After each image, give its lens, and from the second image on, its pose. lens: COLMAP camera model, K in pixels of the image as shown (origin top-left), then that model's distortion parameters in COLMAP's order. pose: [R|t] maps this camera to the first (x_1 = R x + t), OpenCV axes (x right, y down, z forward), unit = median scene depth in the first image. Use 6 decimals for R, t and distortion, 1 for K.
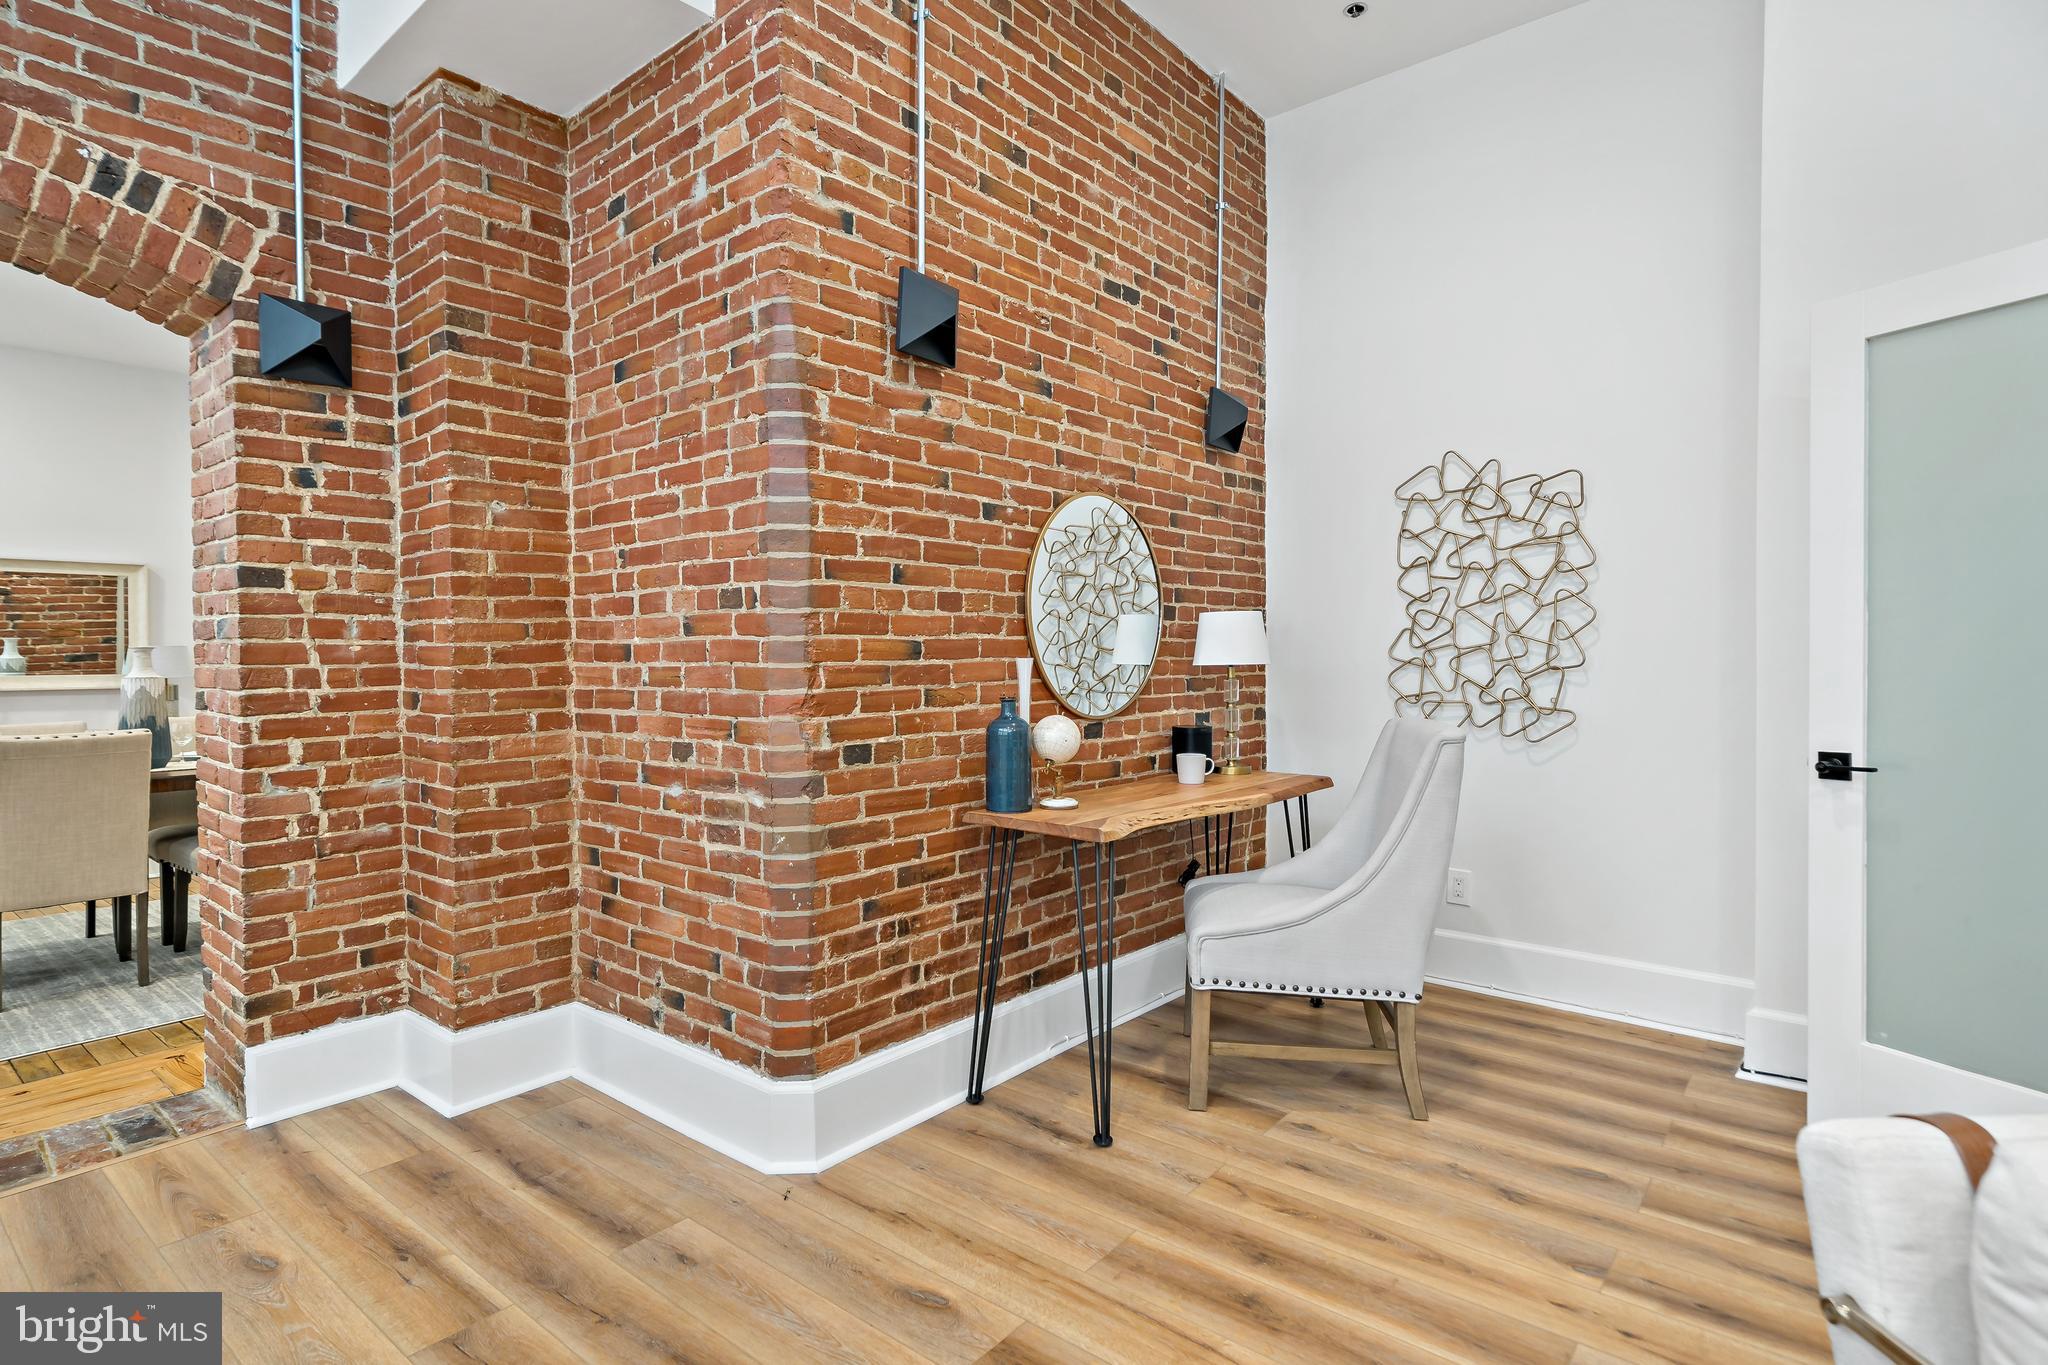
lens RADIAL K [[1018.8, 0, 1018.6], [0, 1018.8, 671.0], [0, 0, 1]] dist [0.002369, 0.000435]
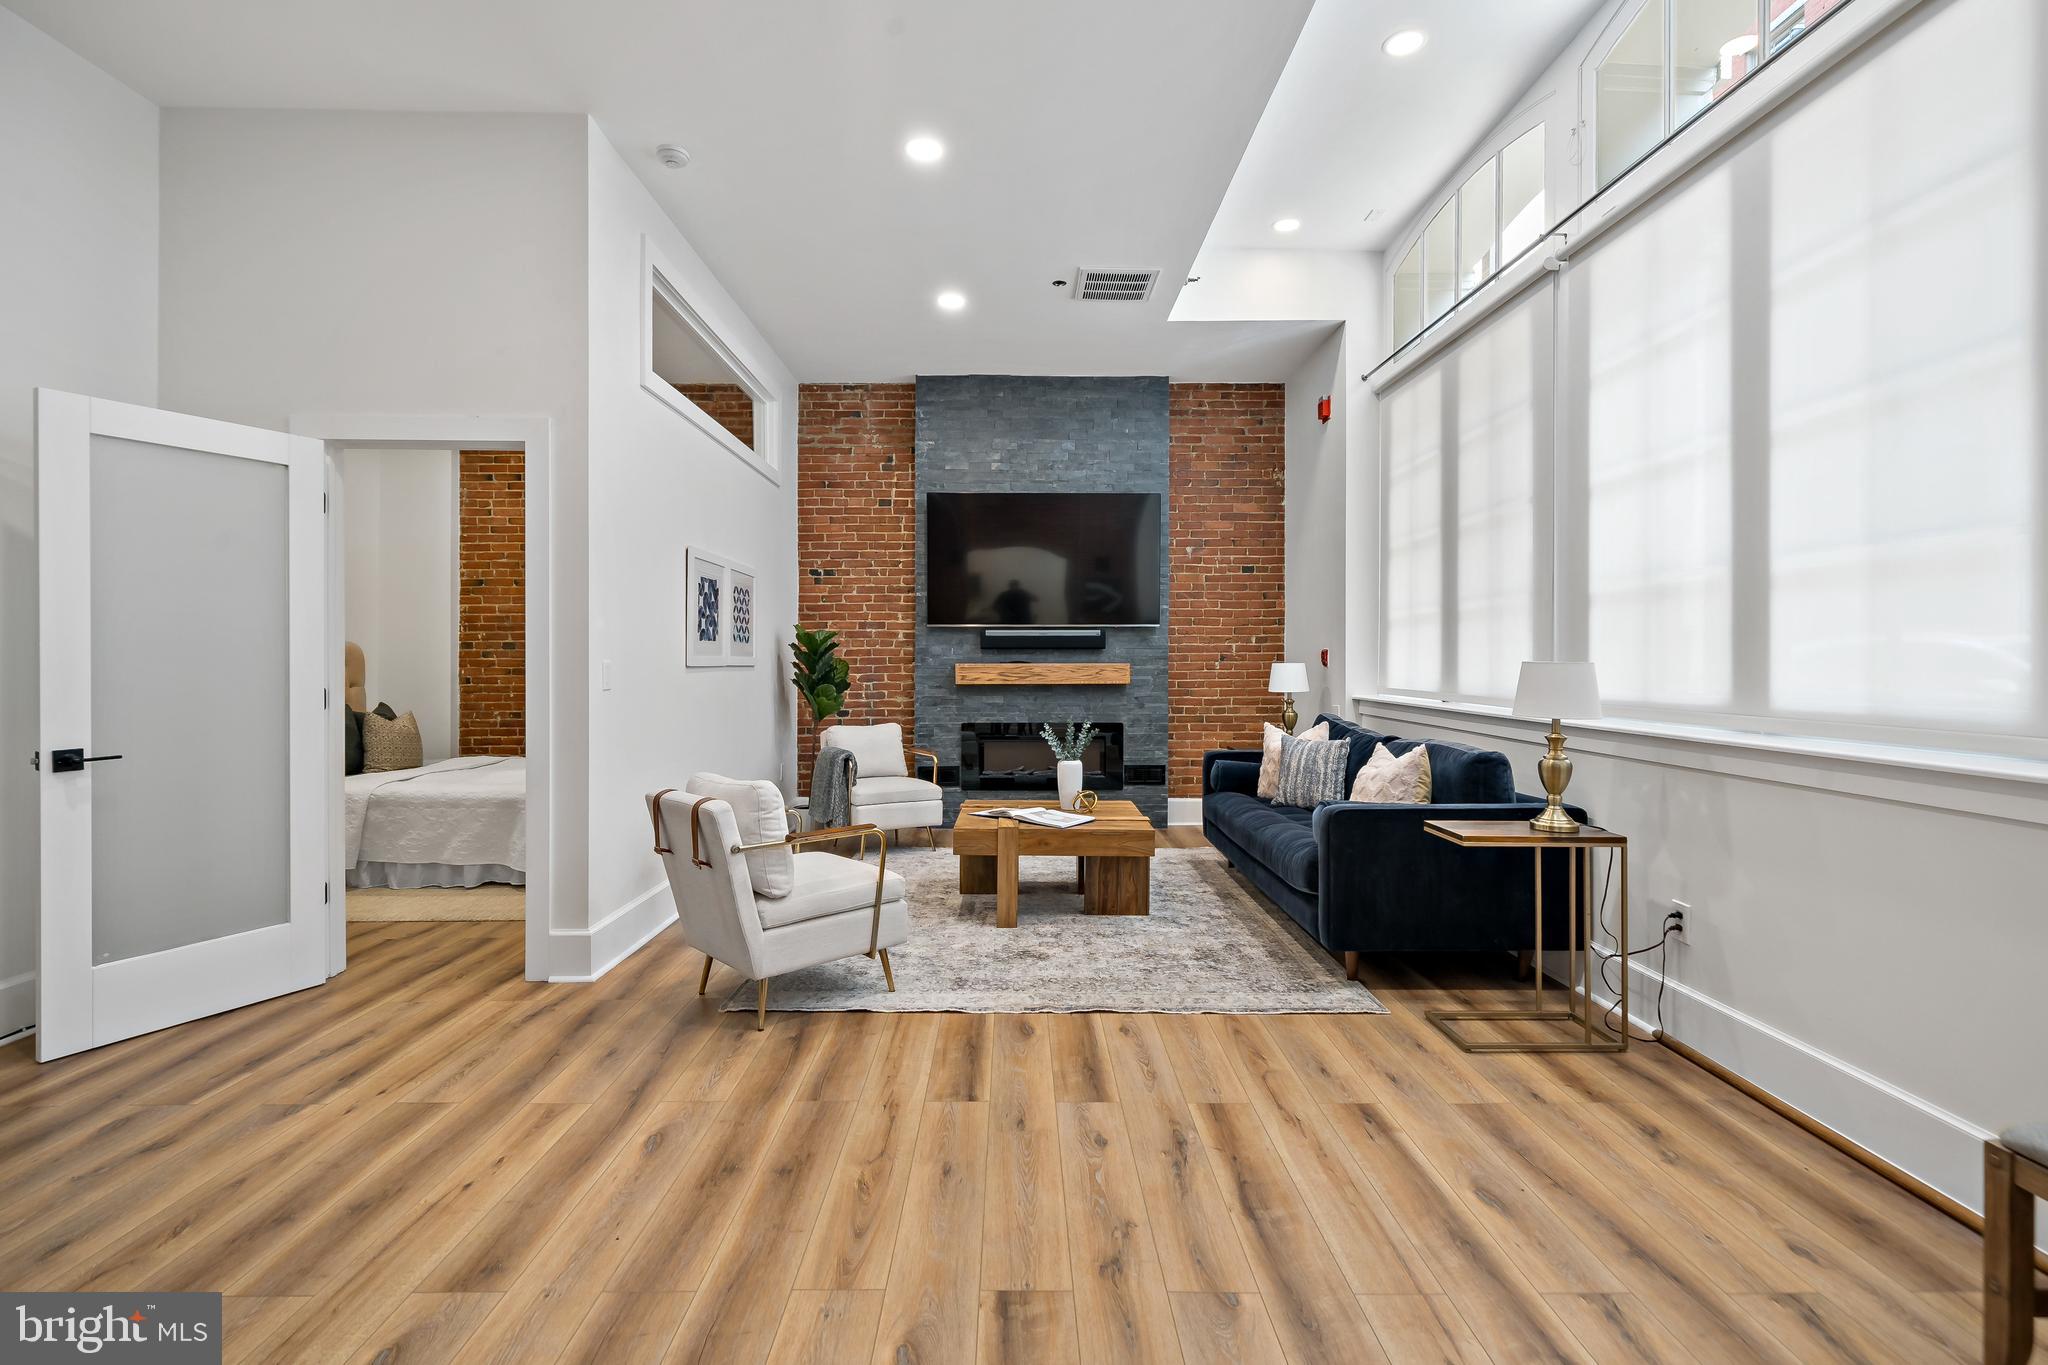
lens RADIAL K [[935.0, 0, 1026.3], [0, 935.0, 645.7], [0, 0, 1]] dist [0.000954, 0.001688]
pose [[-0.635275, 0.020831, 0.772005, -0.754187], [0.019959, 0.999745, -0.010552, -0.011712], [-0.772028, 0.008705, -0.635529, 0.720061]]
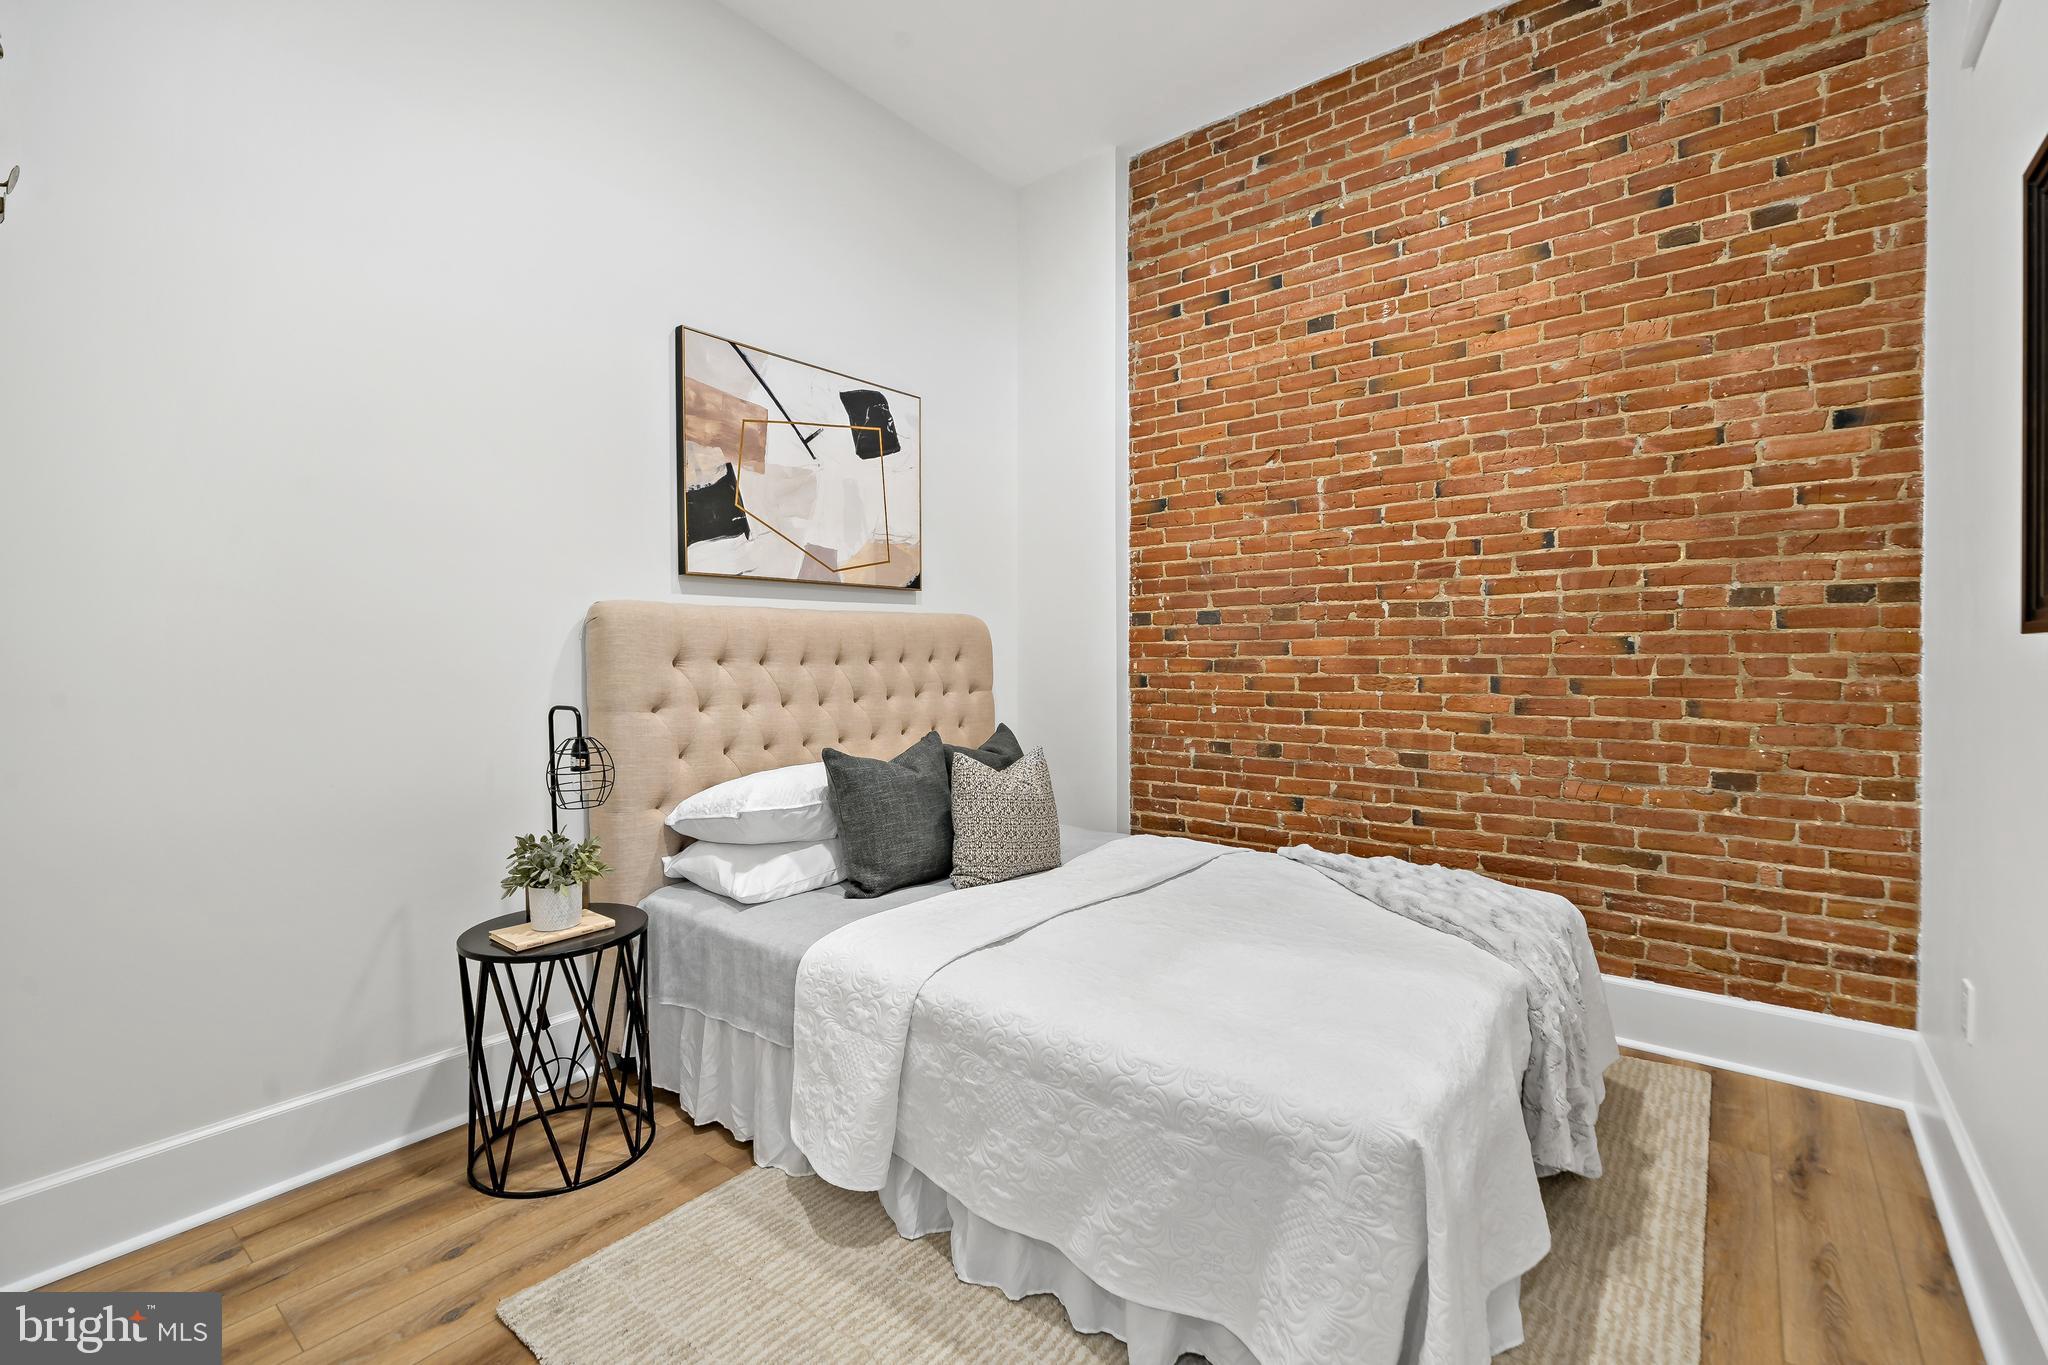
lens RADIAL K [[895.7, 0, 1038.0], [0, 895.7, 689.1], [0, 0, 1]] dist [0.004696, 0.000614]
pose [[-0.026589, -0.036609, 0.998976, 0.776860], [0.022487, 0.999054, 0.037211, -0.017037], [-0.999394, 0.023454, -0.025740, 0.477812]]
